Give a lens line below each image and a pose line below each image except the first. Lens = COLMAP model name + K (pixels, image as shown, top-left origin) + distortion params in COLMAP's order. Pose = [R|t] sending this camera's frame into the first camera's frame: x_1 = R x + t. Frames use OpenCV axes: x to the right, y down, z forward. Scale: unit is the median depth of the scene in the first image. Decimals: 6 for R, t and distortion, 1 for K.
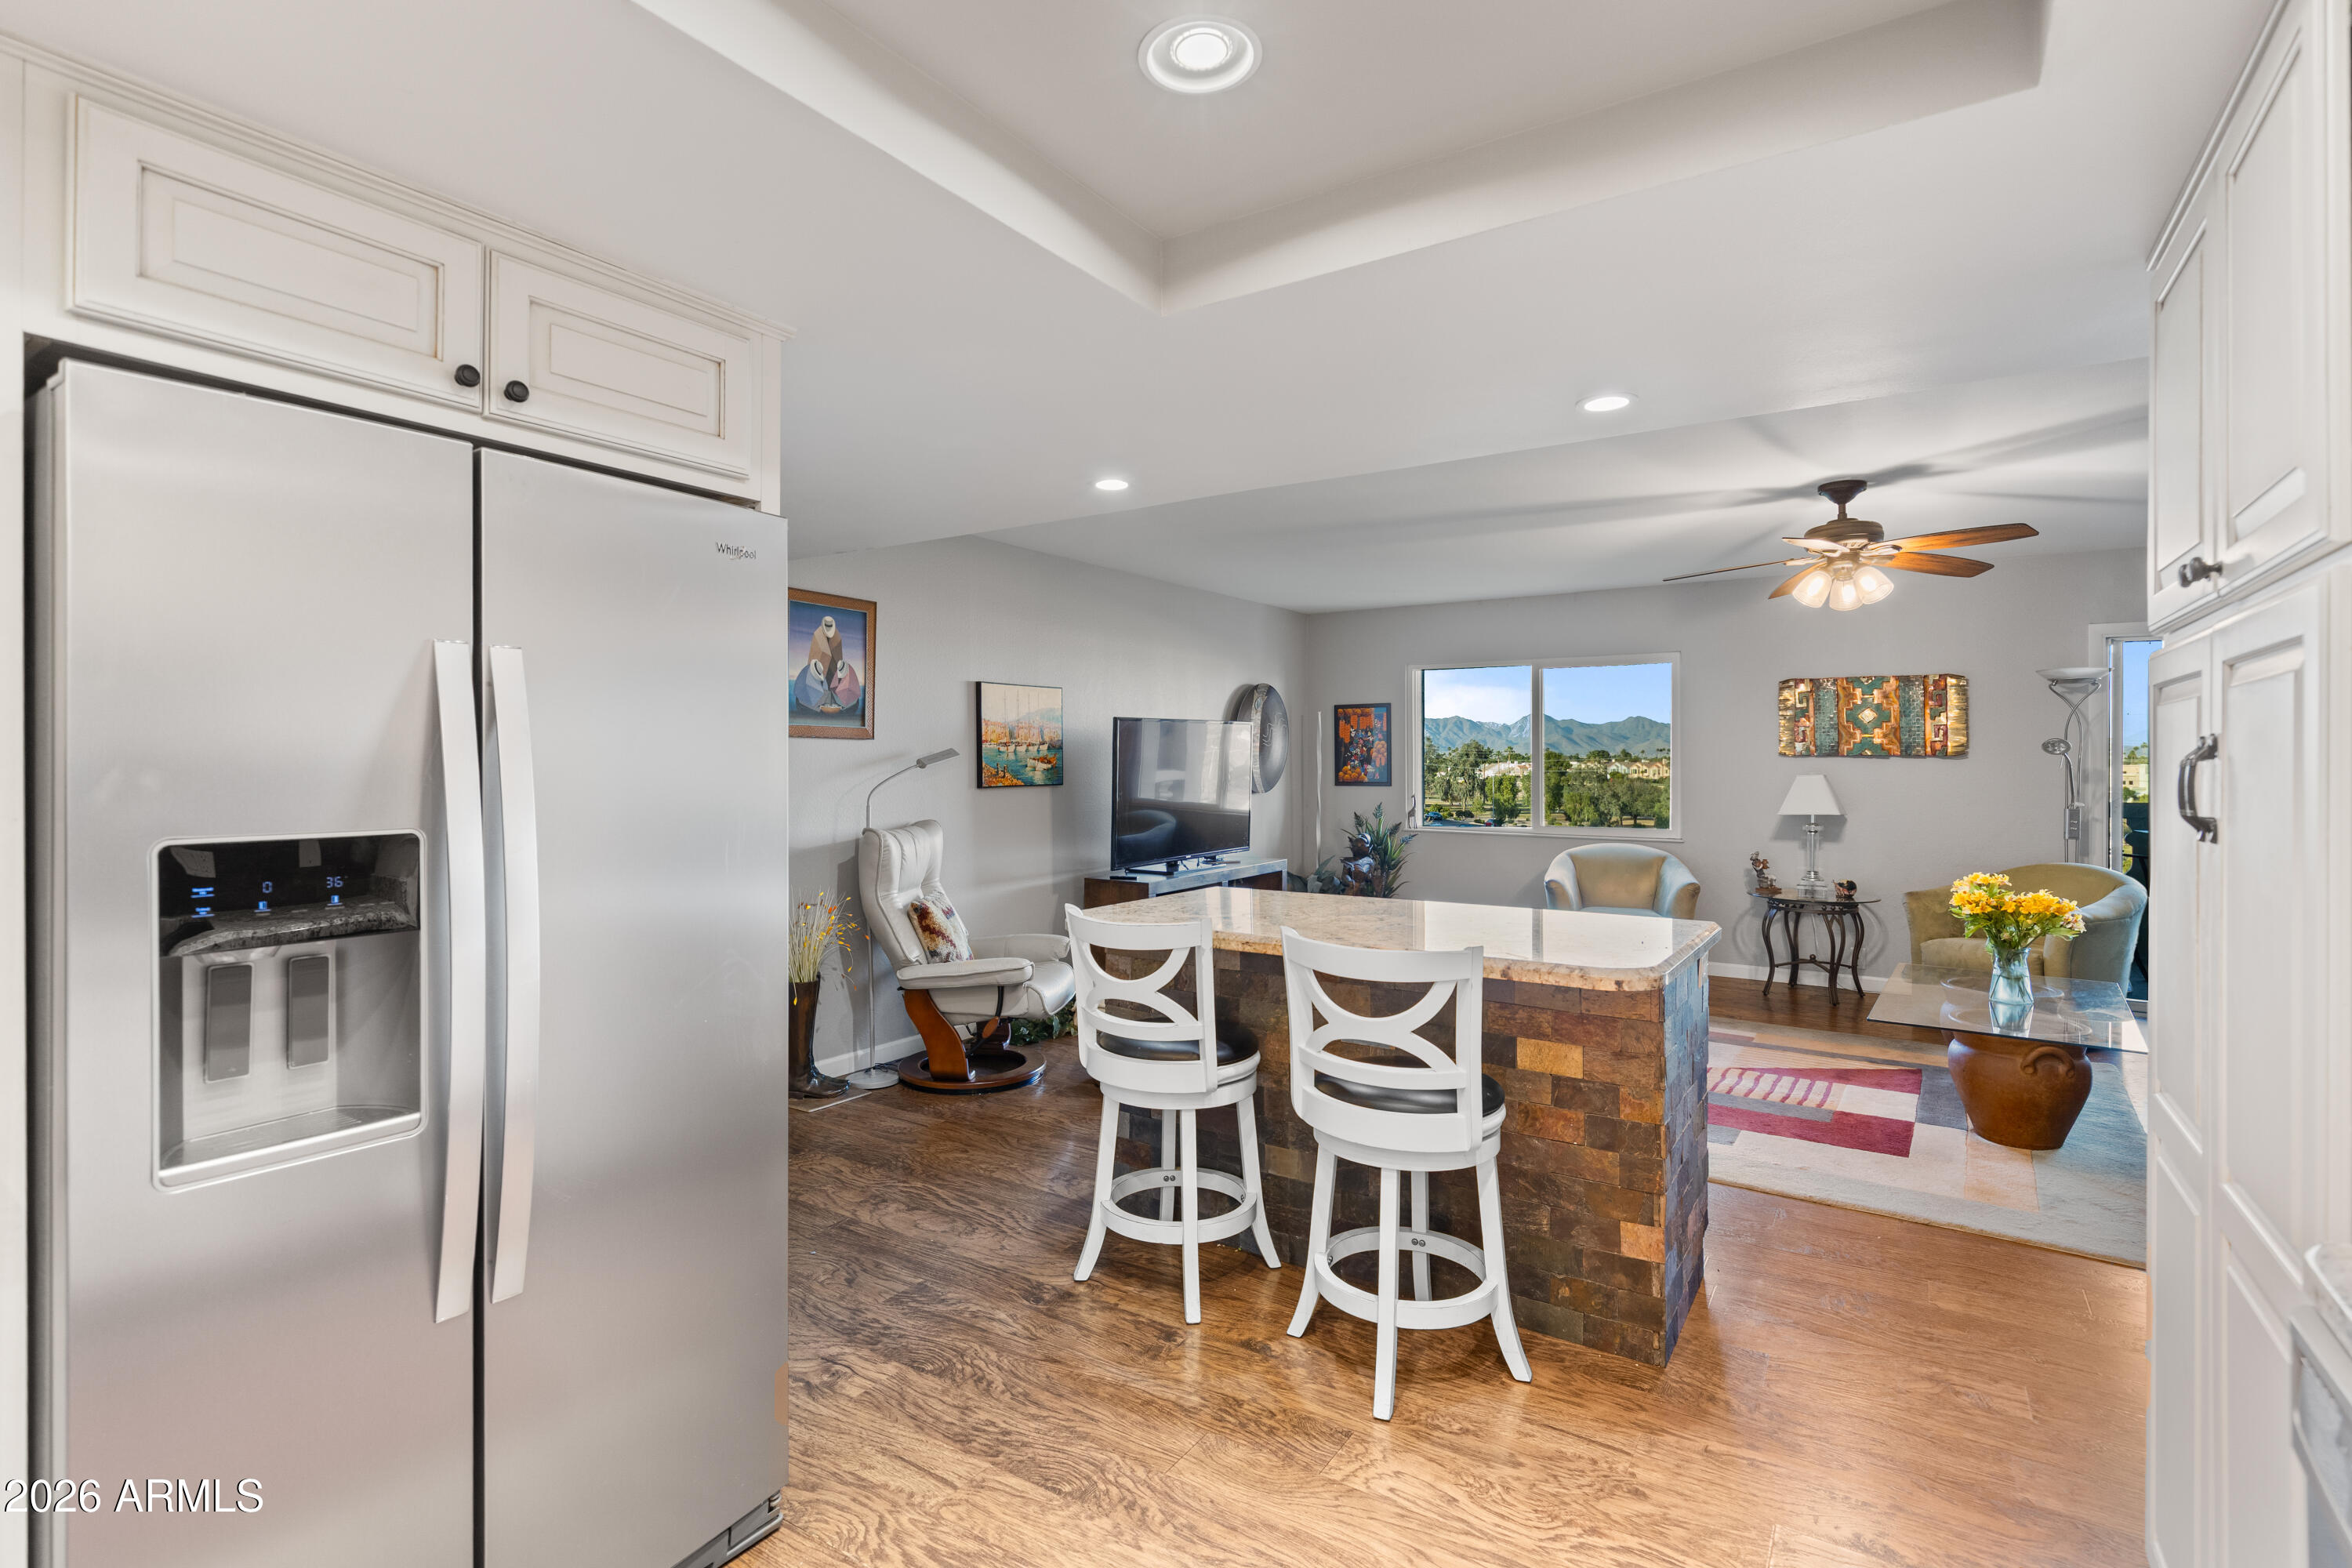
lens RADIAL K [[1130.8, 0, 1172.8], [0, 1130.8, 775.5], [0, 0, 1]] dist [0.001216, -0.000049]
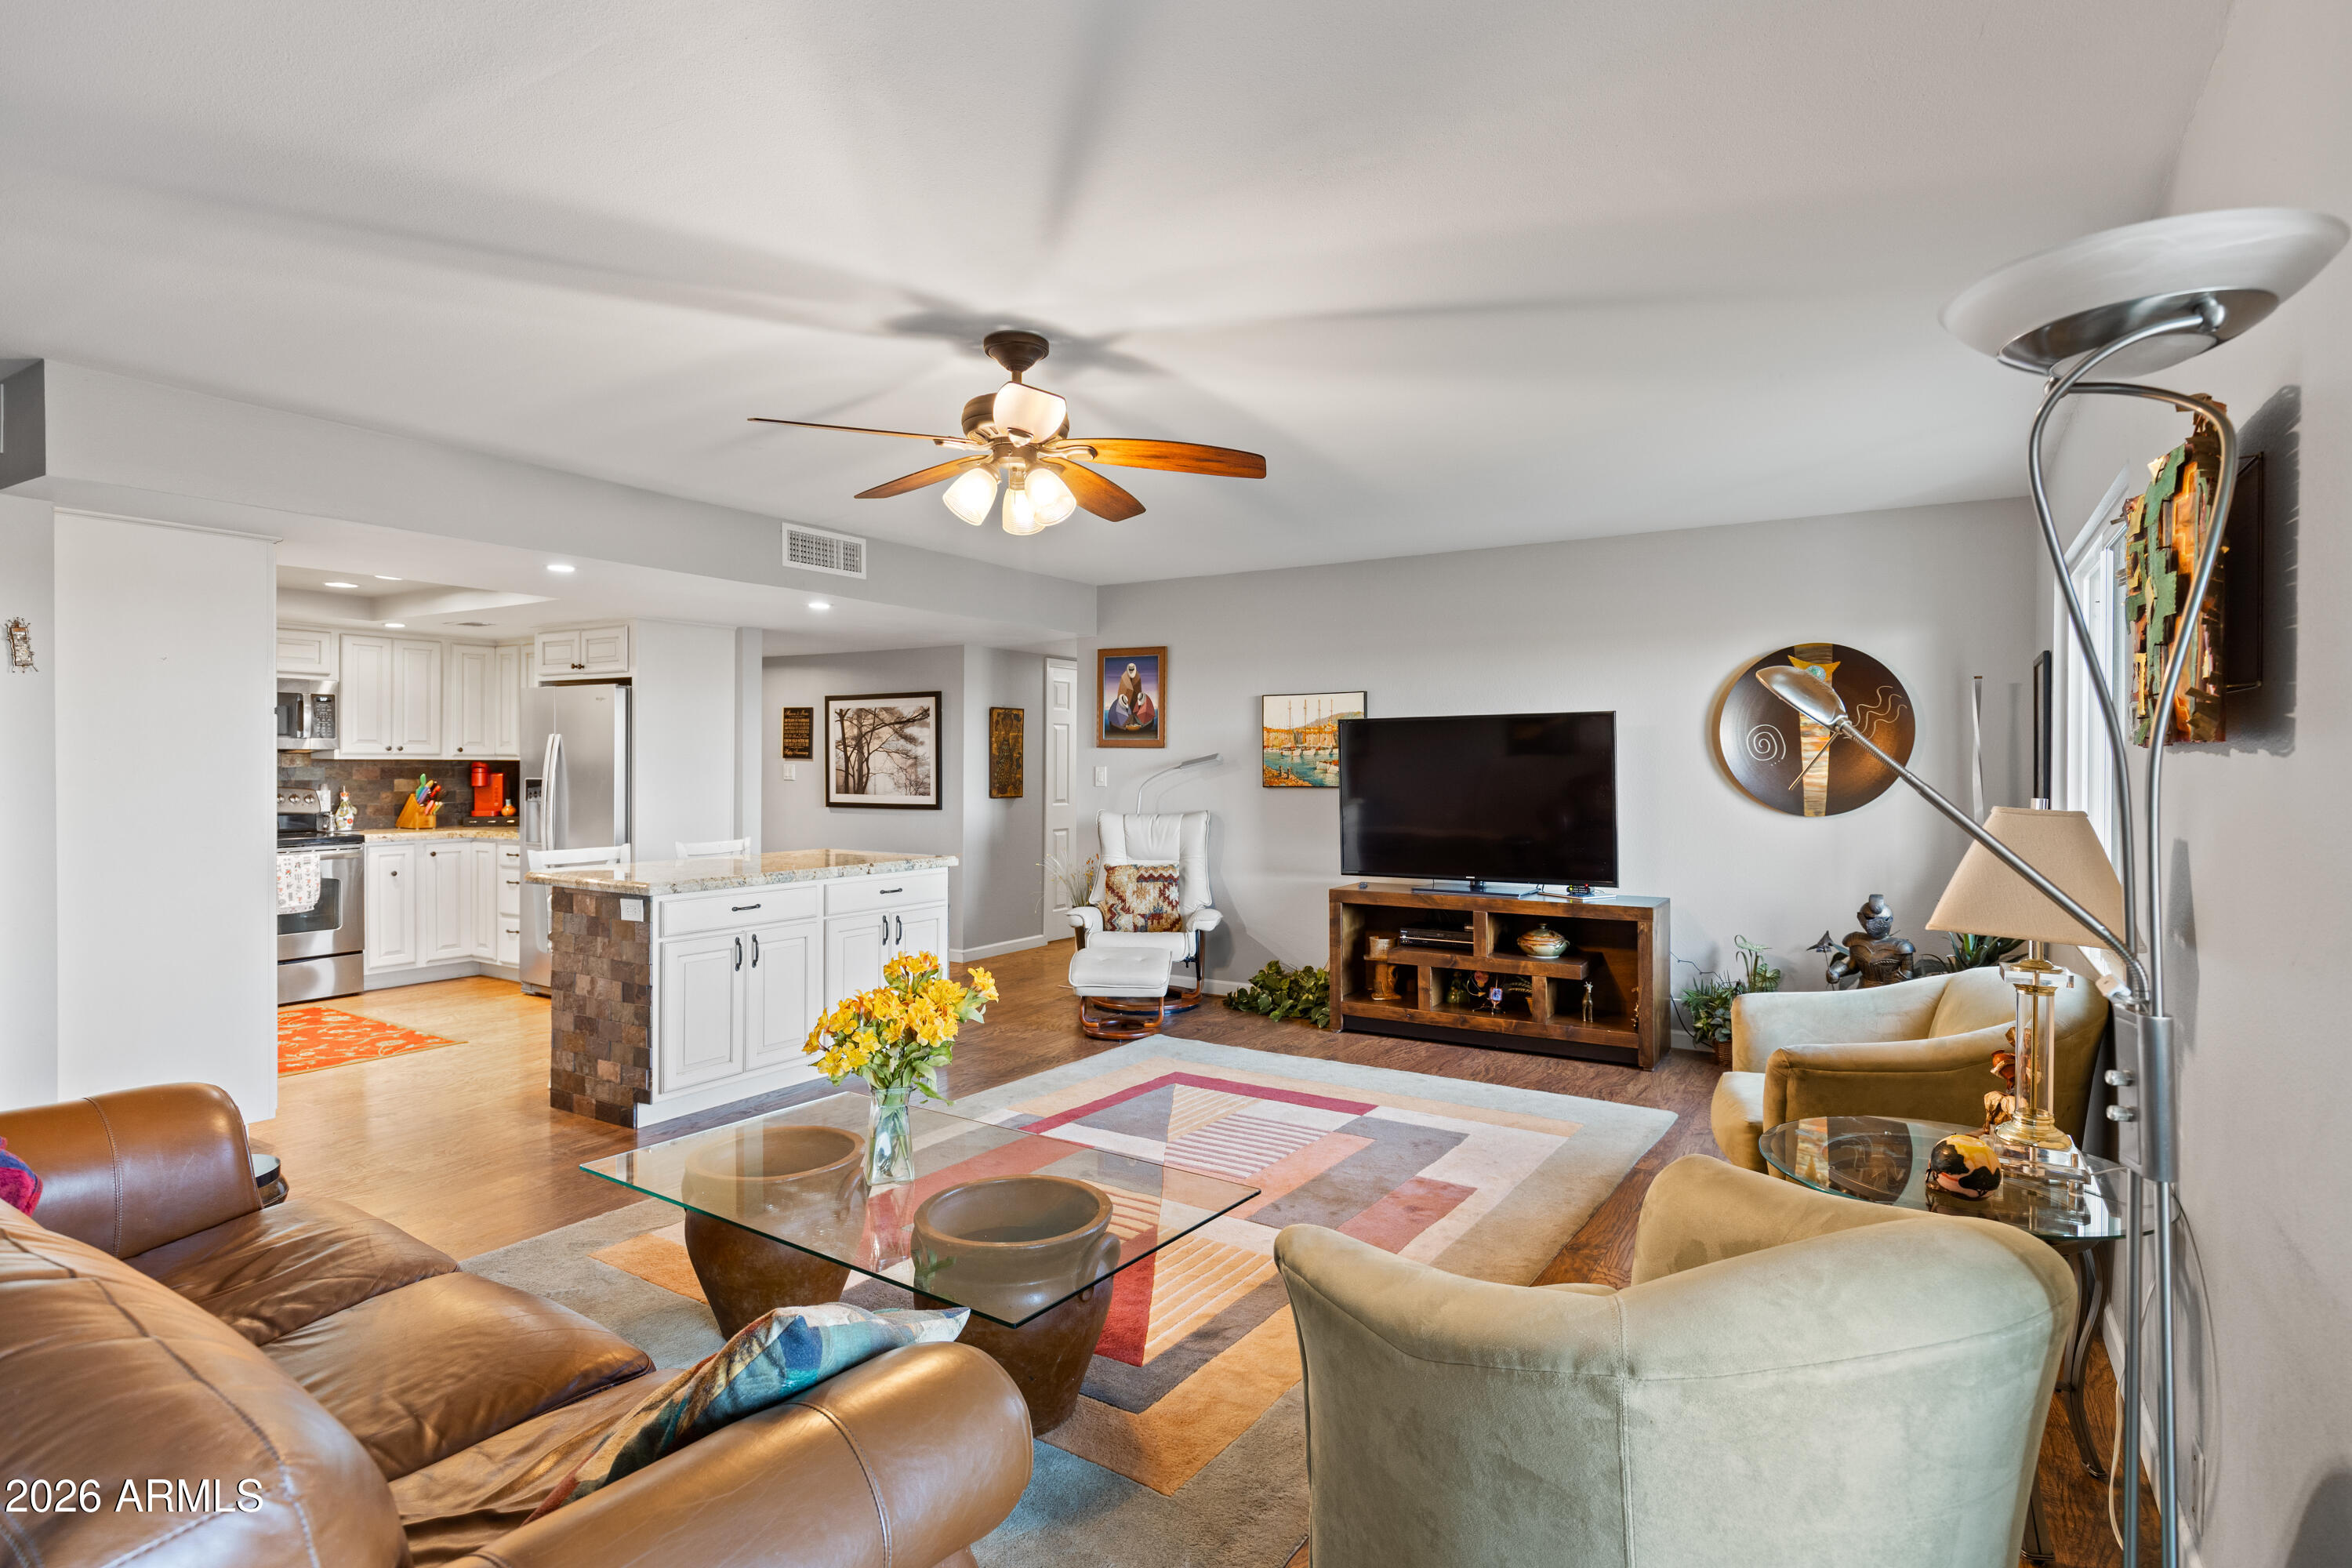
lens RADIAL K [[1217.3, 0, 1177.7], [0, 1217.3, 764.0], [0, 0, 1]] dist [0.000743, 0.000105]
pose [[0.011275, 0.000098, -0.999936, 1.190595], [-0.016992, 0.999856, -0.000094, -0.012618], [0.999792, 0.016992, 0.011275, 0.996795]]
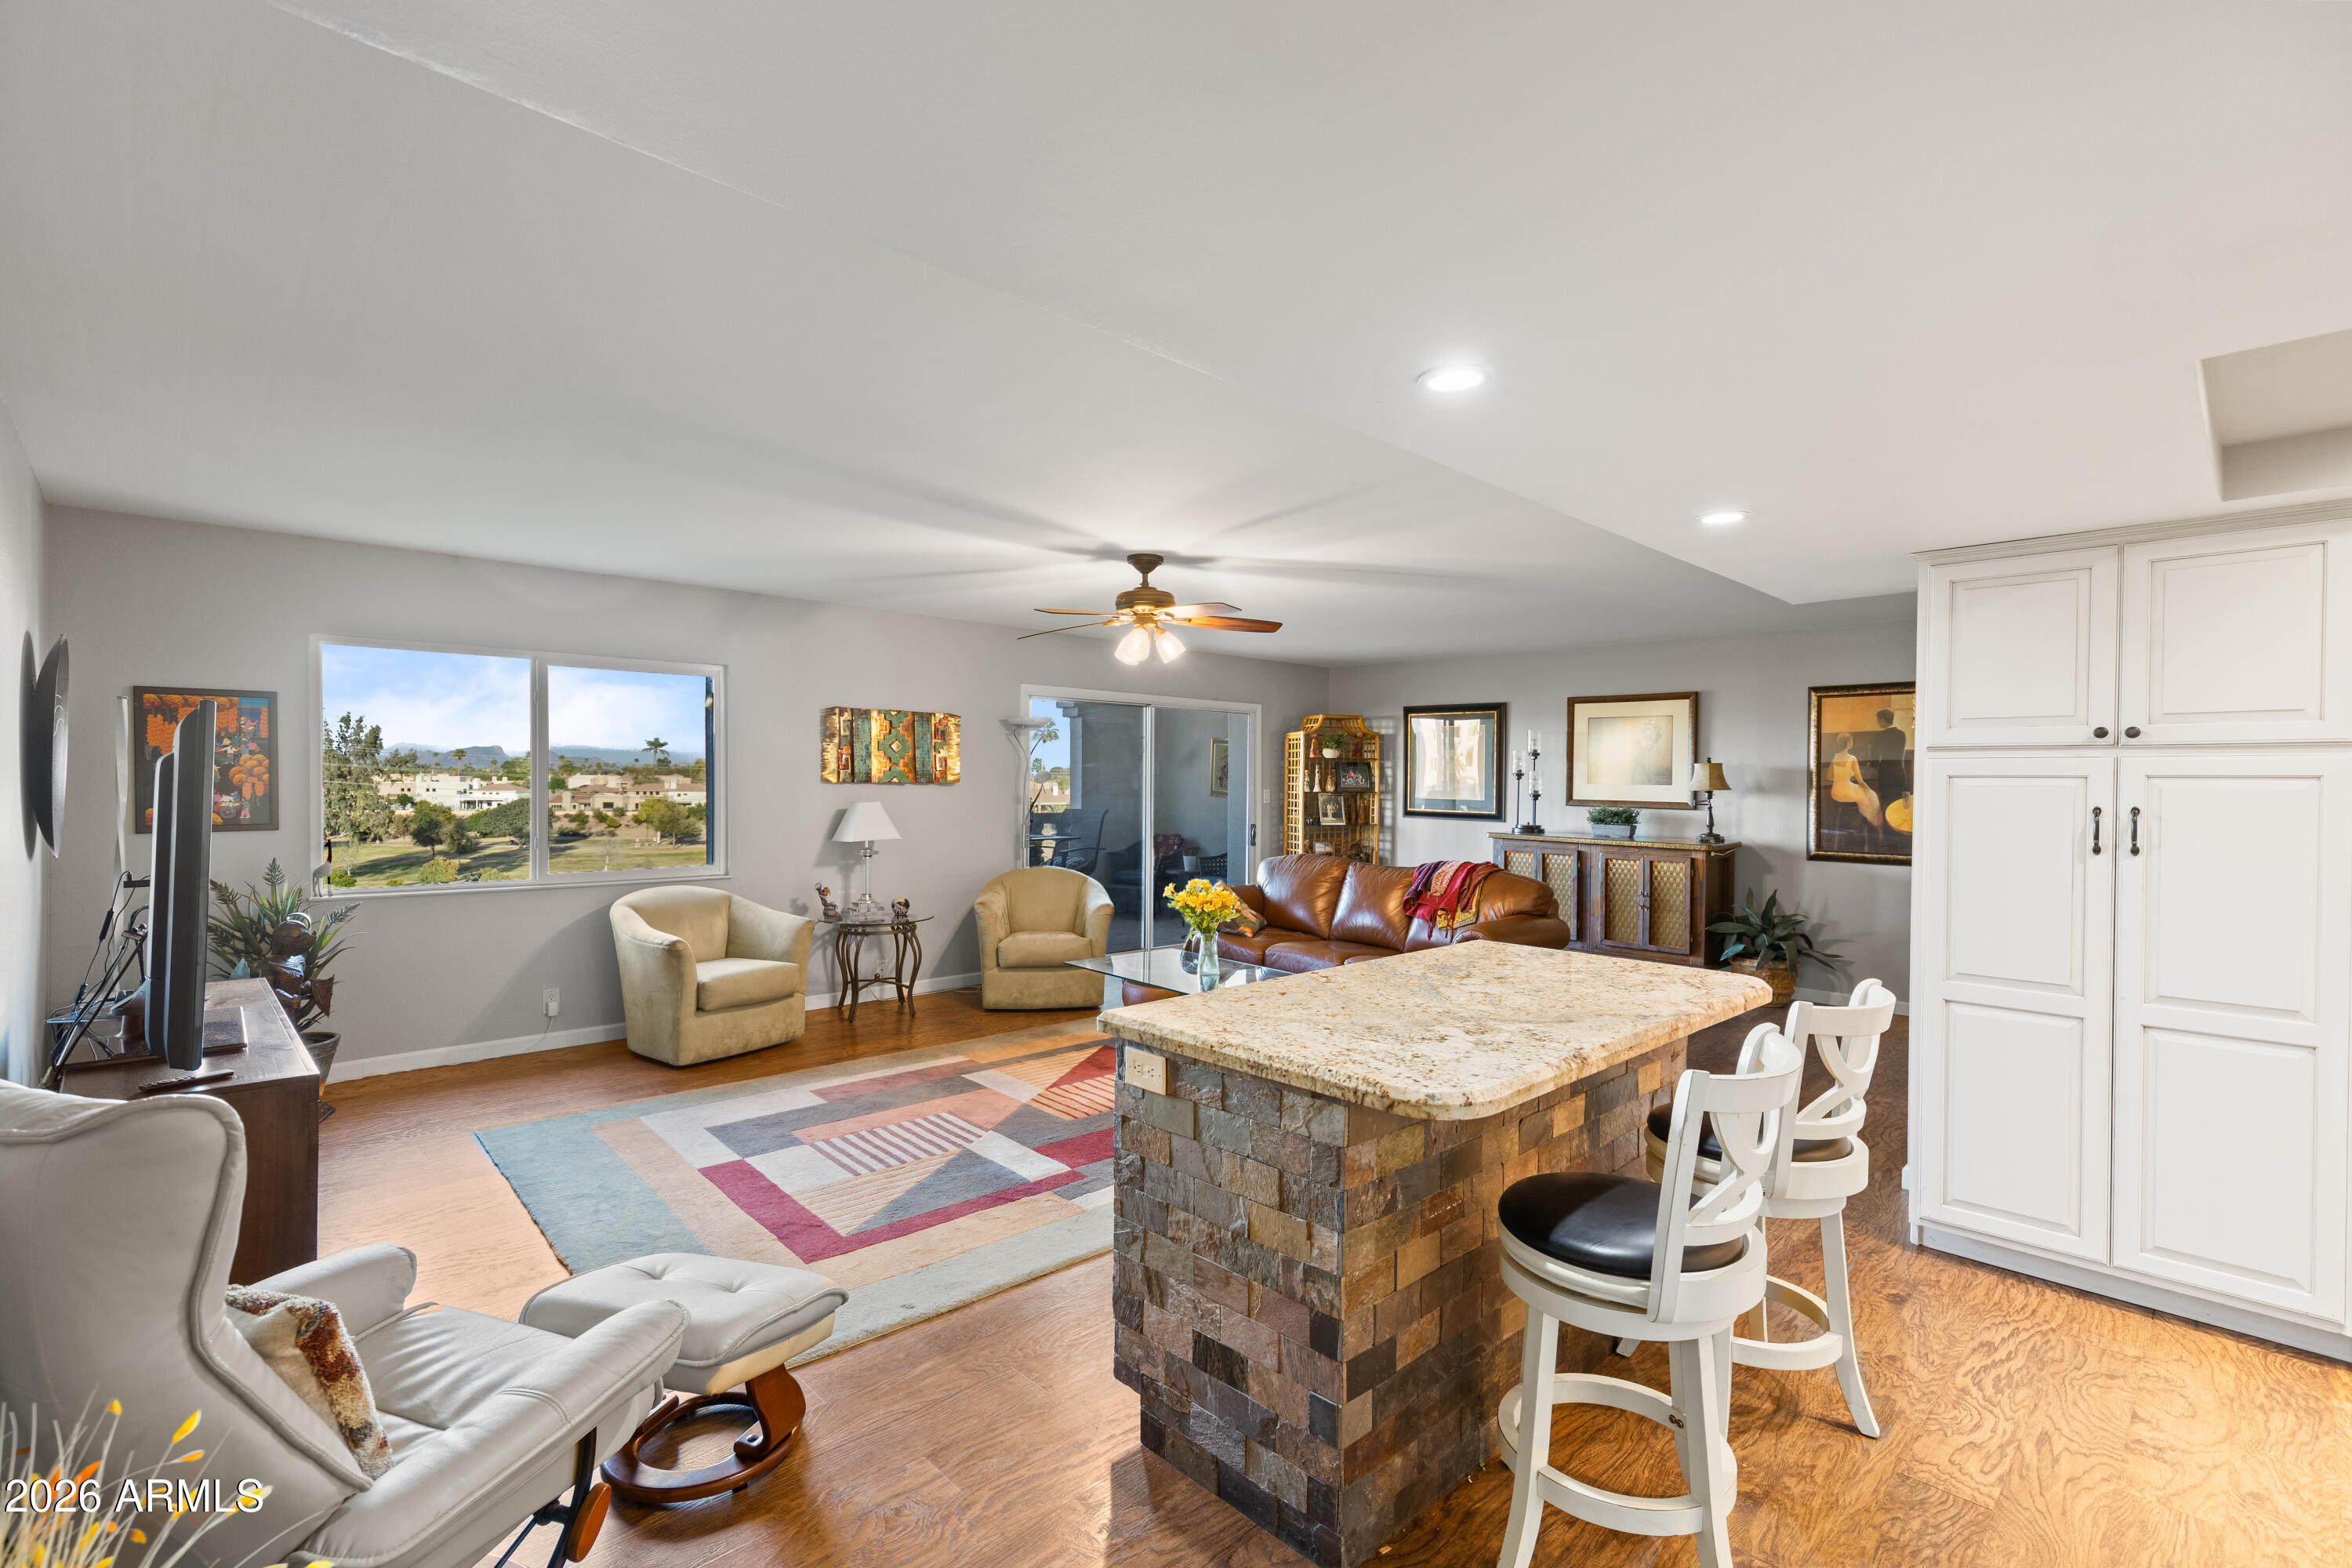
lens RADIAL K [[1051.8, 0, 1176.0], [0, 1051.8, 784.0], [0, 0, 1]] dist [0.003683, 0.000106]
pose [[0.241179, -0.006120, 0.970461, -0.413892], [0.004037, 0.999978, 0.005303, -0.026837], [-0.970472, 0.002639, 0.241198, 0.648868]]
